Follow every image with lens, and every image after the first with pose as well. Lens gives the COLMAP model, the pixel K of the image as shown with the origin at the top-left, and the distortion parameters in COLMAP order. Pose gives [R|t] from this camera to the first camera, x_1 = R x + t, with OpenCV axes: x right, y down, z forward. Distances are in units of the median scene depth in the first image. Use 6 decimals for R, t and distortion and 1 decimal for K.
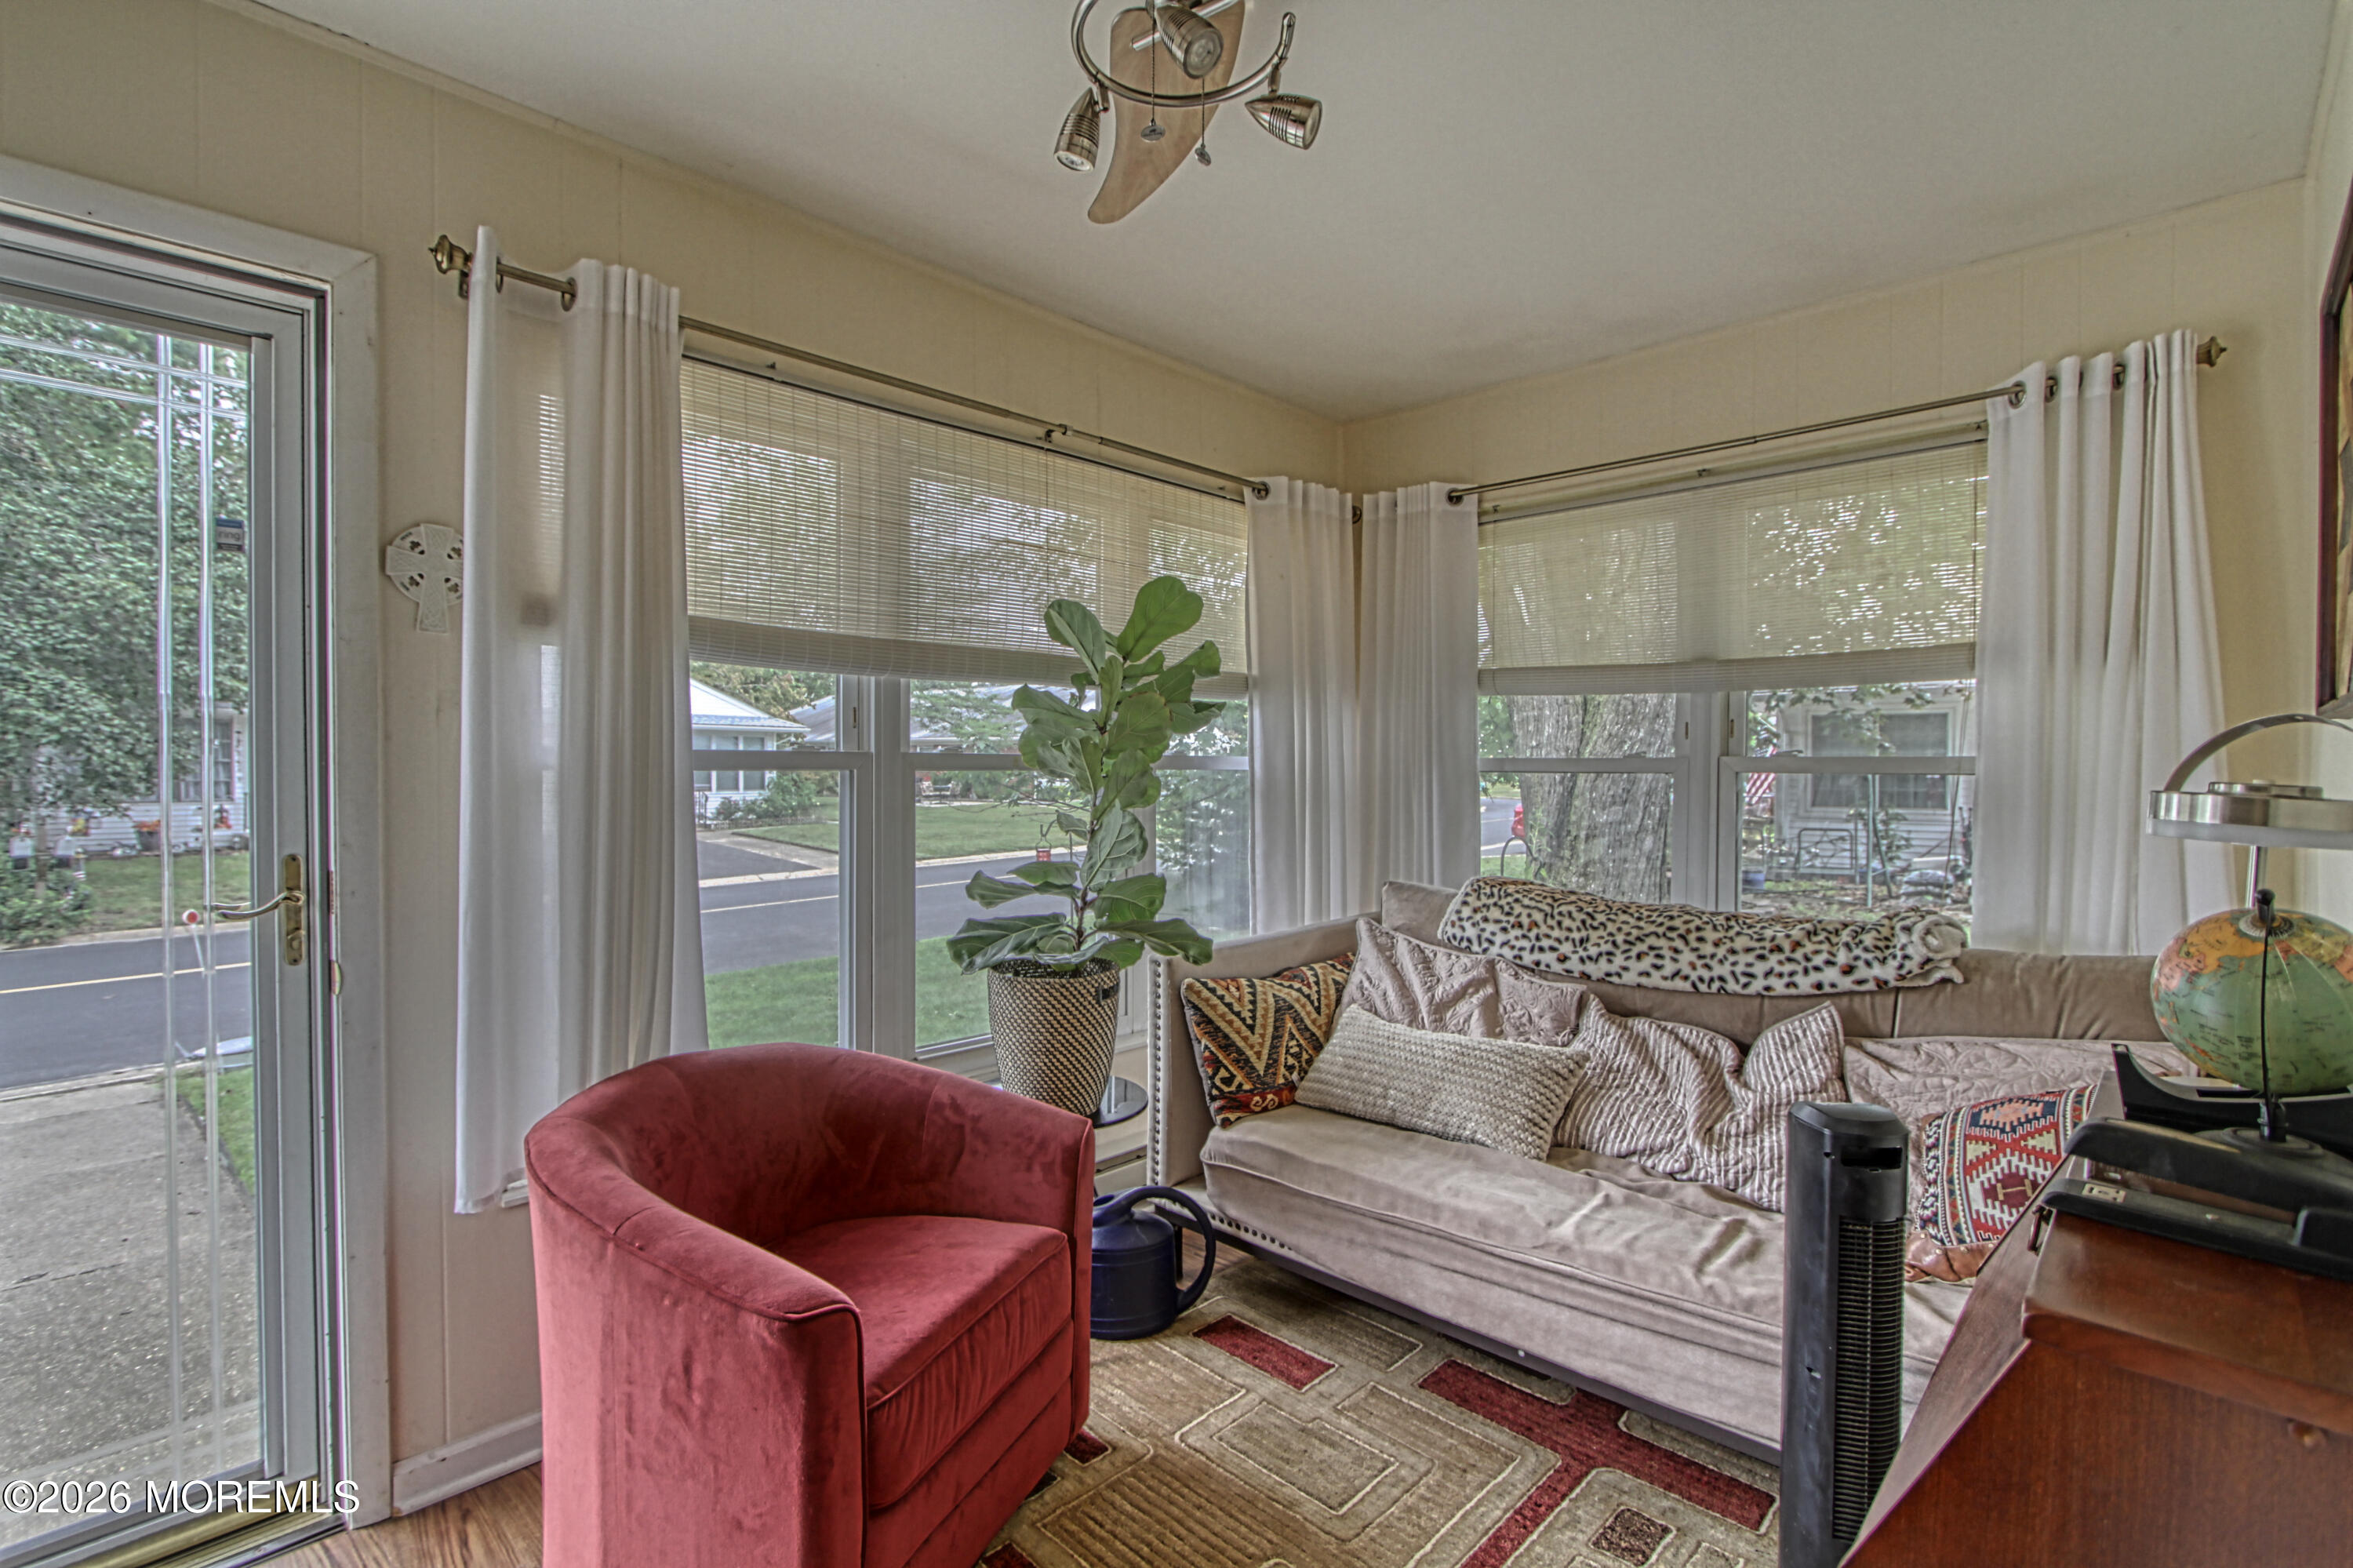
lens RADIAL K [[1095.0, 0, 1170.5], [0, 1095.0, 781.2], [0, 0, 1]] dist [-0.002835, 0.000288]
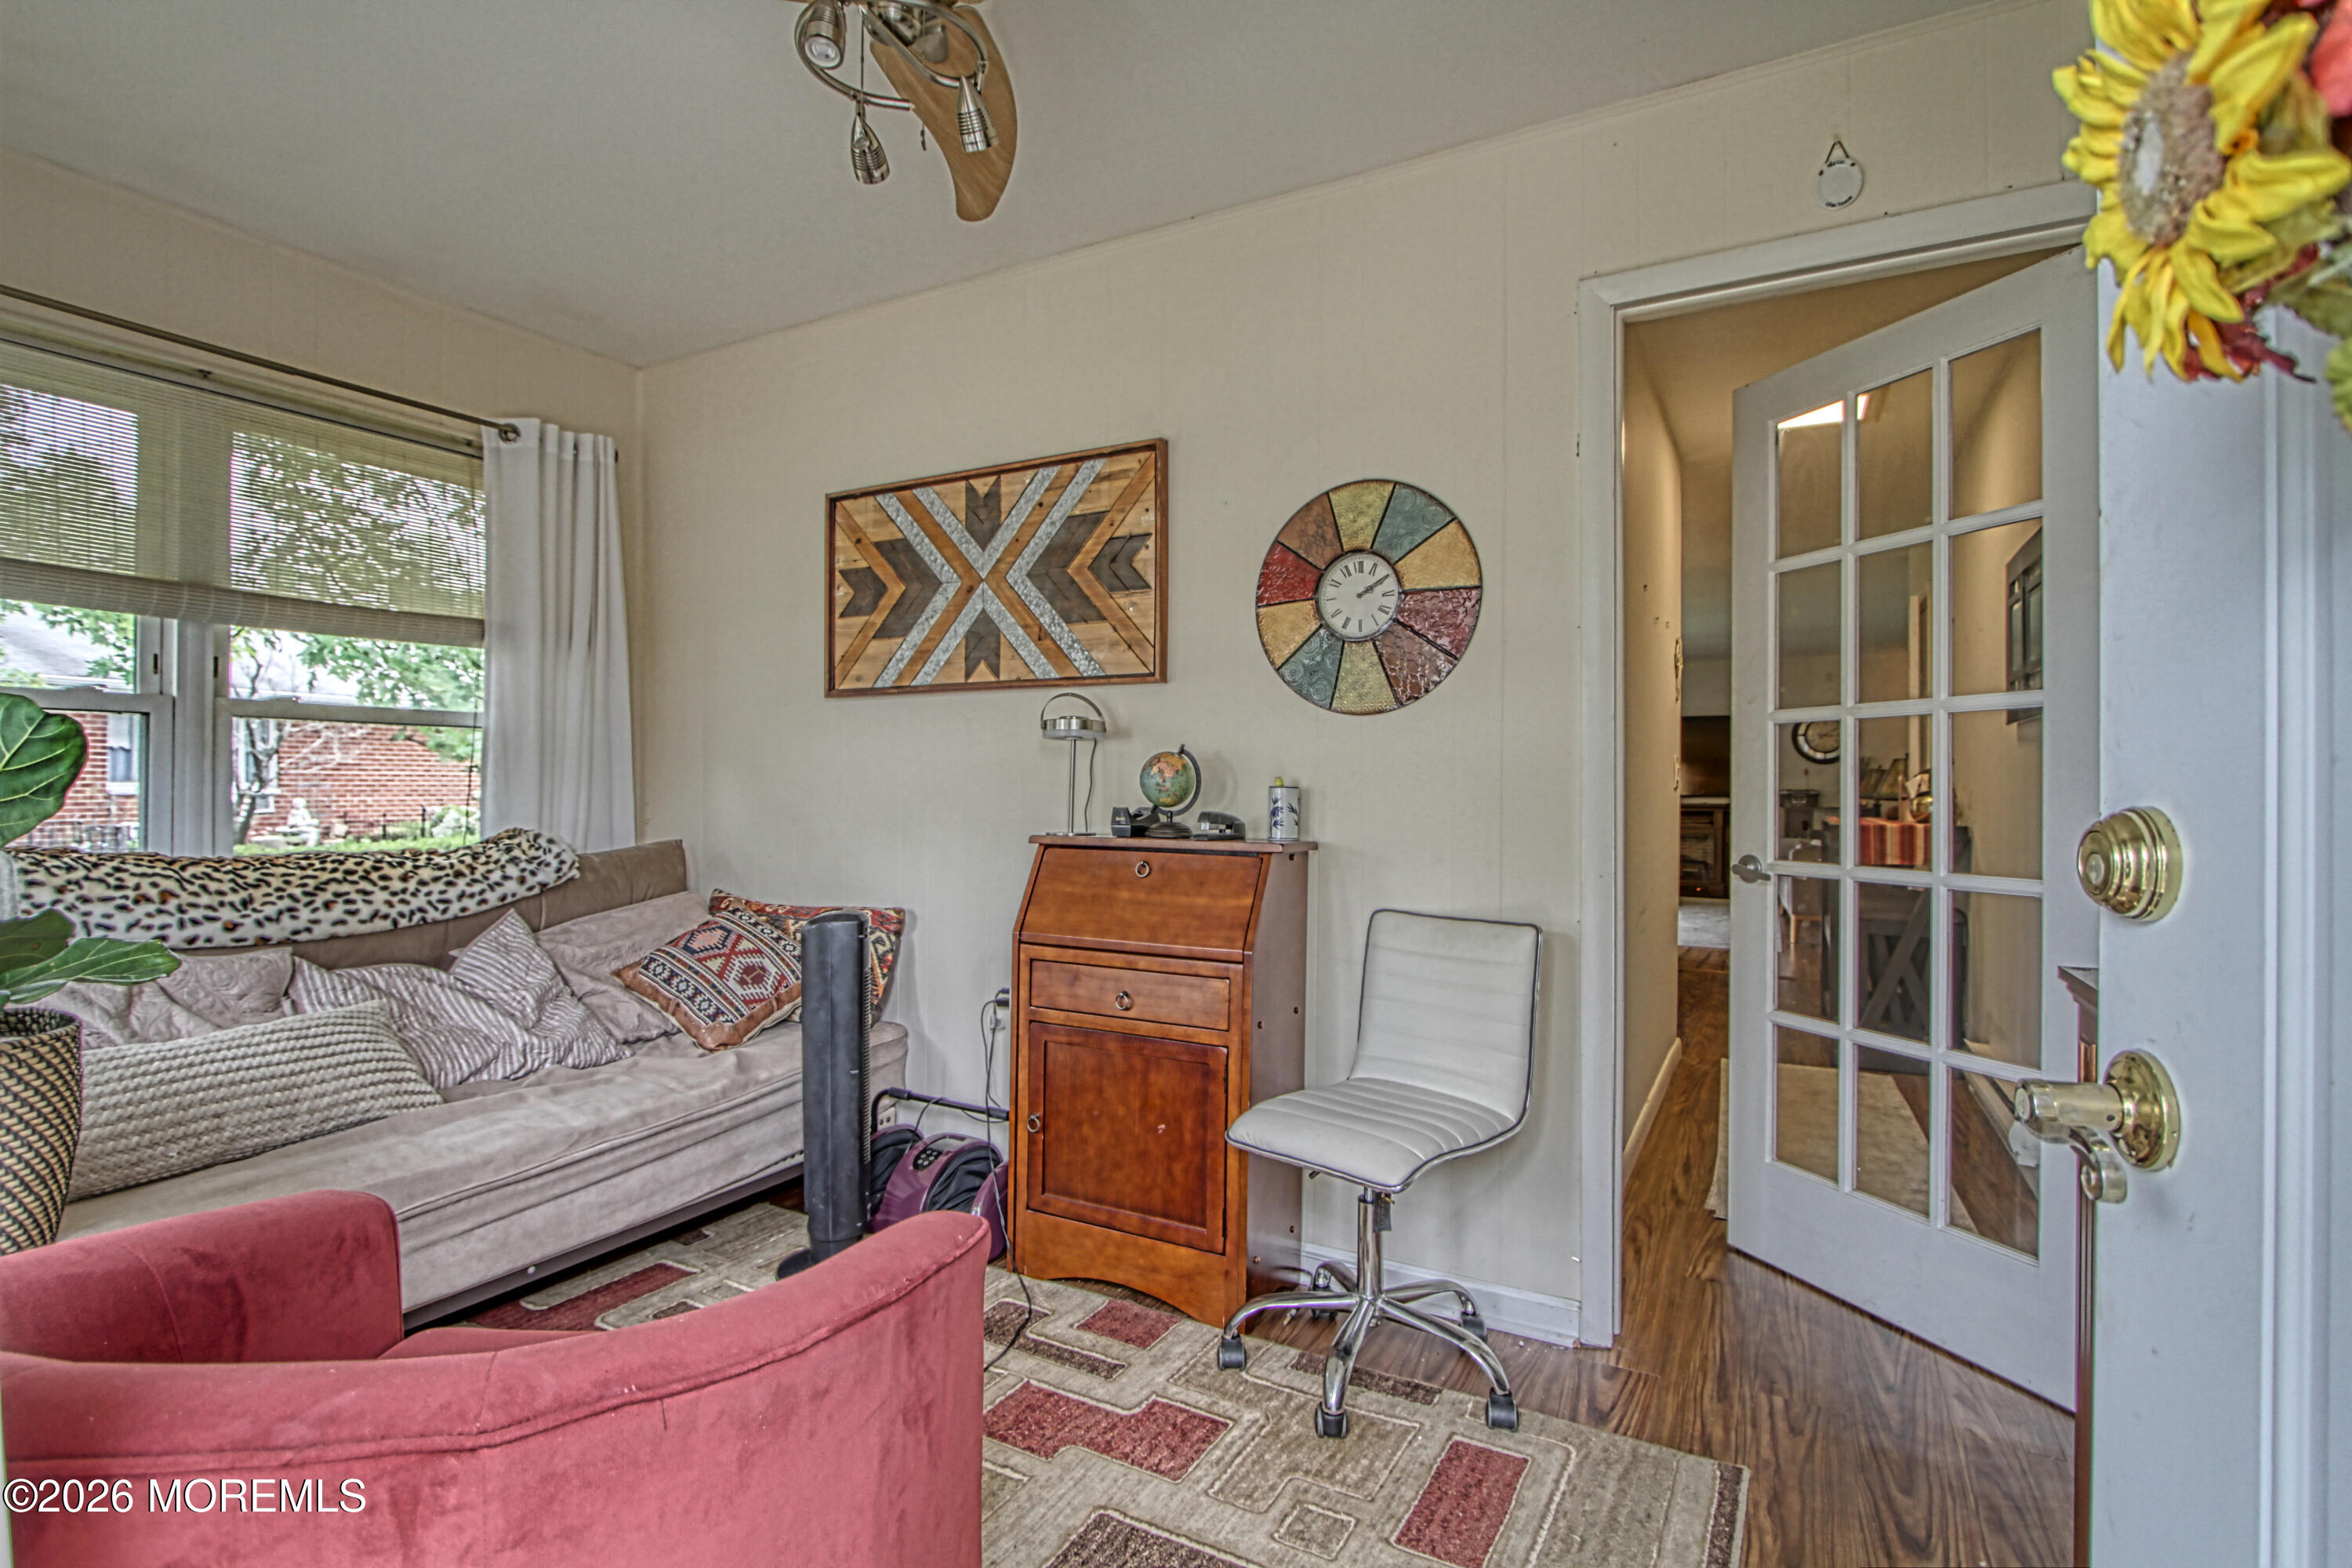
lens RADIAL K [[1094.4, 0, 1174.2], [0, 1094.4, 778.3], [0, 0, 1]] dist [-0.002835, 0.000288]
pose [[-0.246847, -0.001025, 0.969054, -0.663112], [0.007616, 0.999967, 0.002998, 0.056397], [-0.969025, 0.008120, -0.246831, 0.547513]]
